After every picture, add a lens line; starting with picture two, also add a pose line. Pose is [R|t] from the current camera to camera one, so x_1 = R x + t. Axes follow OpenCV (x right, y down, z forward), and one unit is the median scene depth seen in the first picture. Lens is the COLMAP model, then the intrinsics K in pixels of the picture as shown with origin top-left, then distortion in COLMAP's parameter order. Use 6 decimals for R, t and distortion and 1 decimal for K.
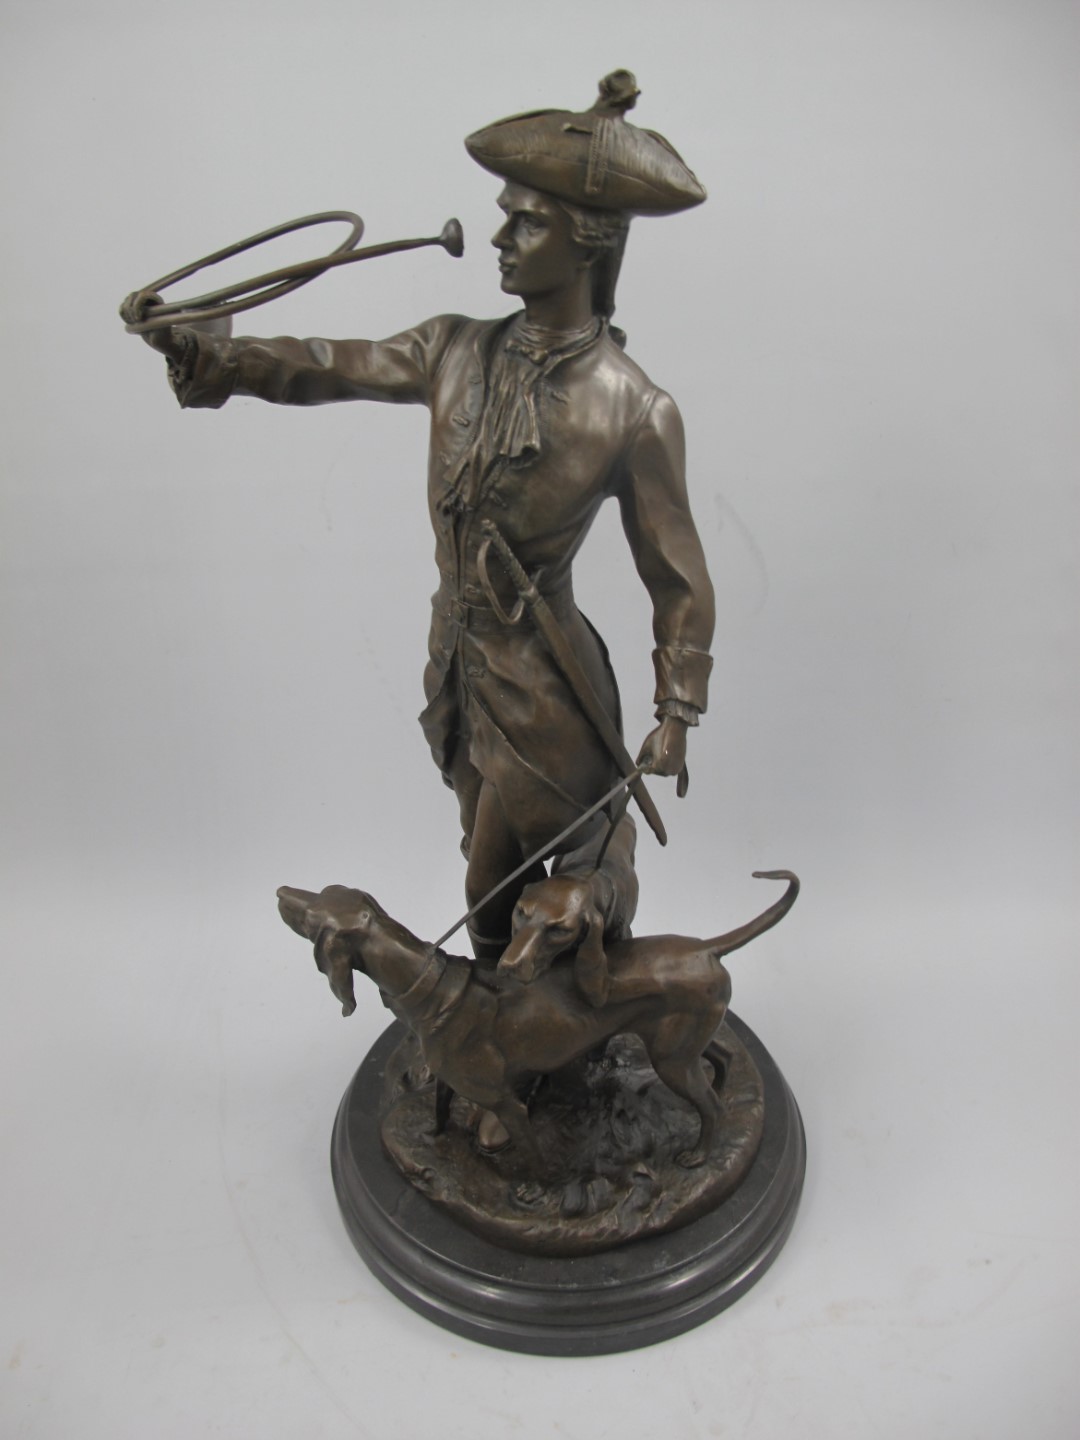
lens RADIAL K [[1161.6, 0, 537.2], [0, 1161.6, 720.9], [0, 0, 1]] dist [-0.062830, 0.013267]
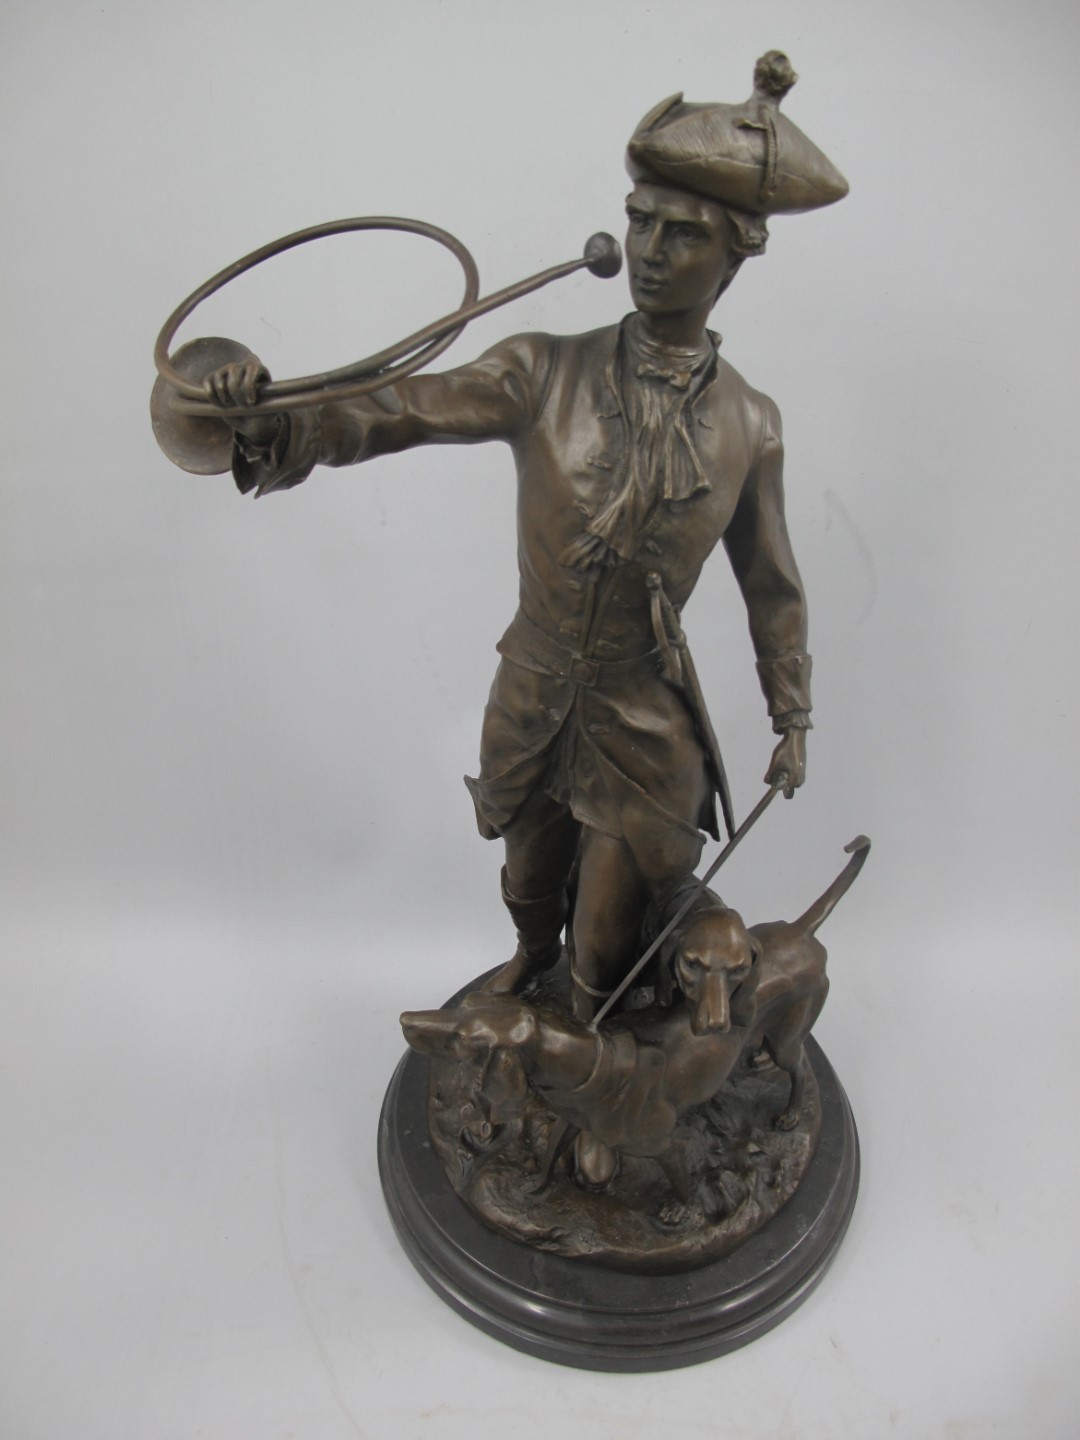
lens RADIAL K [[1161.6, 0, 536.0], [0, 1161.6, 723.1], [0, 0, 1]] dist [-0.062830, 0.013267]
pose [[0.901998, -0.238605, 0.359816, -0.423557], [0.198757, 0.969331, 0.144545, -0.187565], [-0.383270, -0.058863, 0.921759, 0.189828]]
